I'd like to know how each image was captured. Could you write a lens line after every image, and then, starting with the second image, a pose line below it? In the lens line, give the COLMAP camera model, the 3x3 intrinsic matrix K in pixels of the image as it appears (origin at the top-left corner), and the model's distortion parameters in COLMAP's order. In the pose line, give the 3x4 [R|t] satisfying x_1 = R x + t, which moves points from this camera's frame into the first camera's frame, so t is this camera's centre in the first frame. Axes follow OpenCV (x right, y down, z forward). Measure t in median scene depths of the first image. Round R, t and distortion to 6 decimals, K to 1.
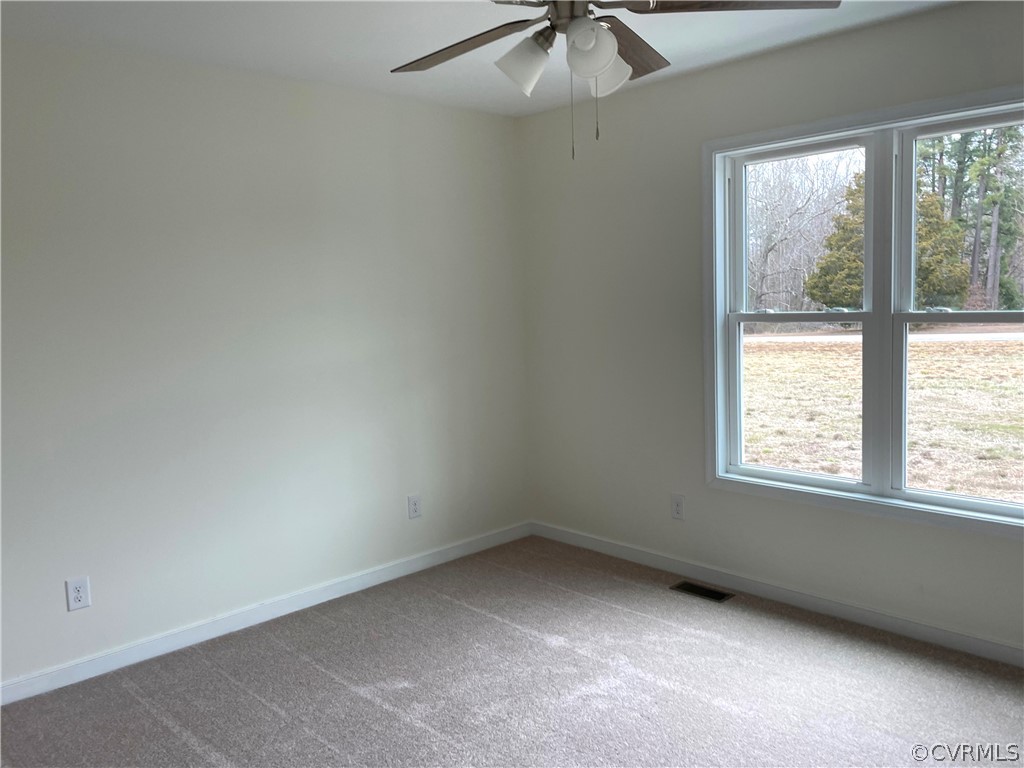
lens RADIAL K [[762.6, 0, 512.0], [0, 762.6, 384.0], [0, 0, 1]] dist [-0.053776, 0.002699]
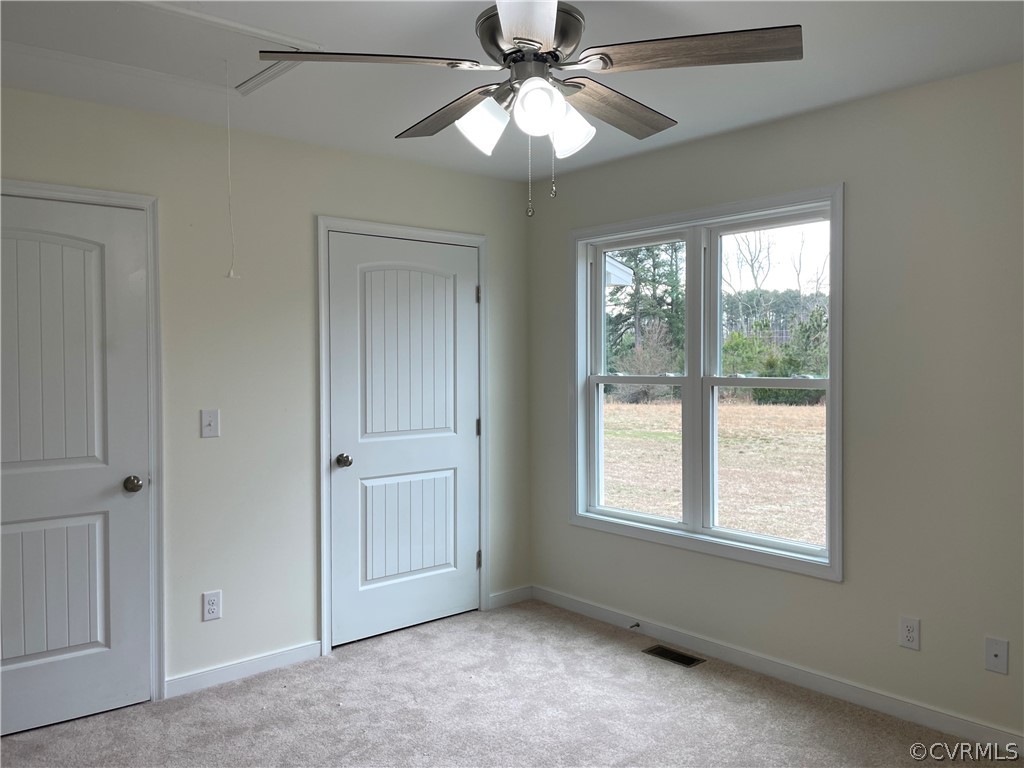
lens RADIAL K [[779.4, 0, 512.0], [0, 779.4, 384.0], [0, 0, 1]] dist [0.089474, -0.120502]
pose [[0.999144, 0.027001, -0.031346, 0.201022], [-0.029350, 0.996592, -0.077092, 0.017111], [0.029157, 0.077946, 0.996531, -0.207105]]
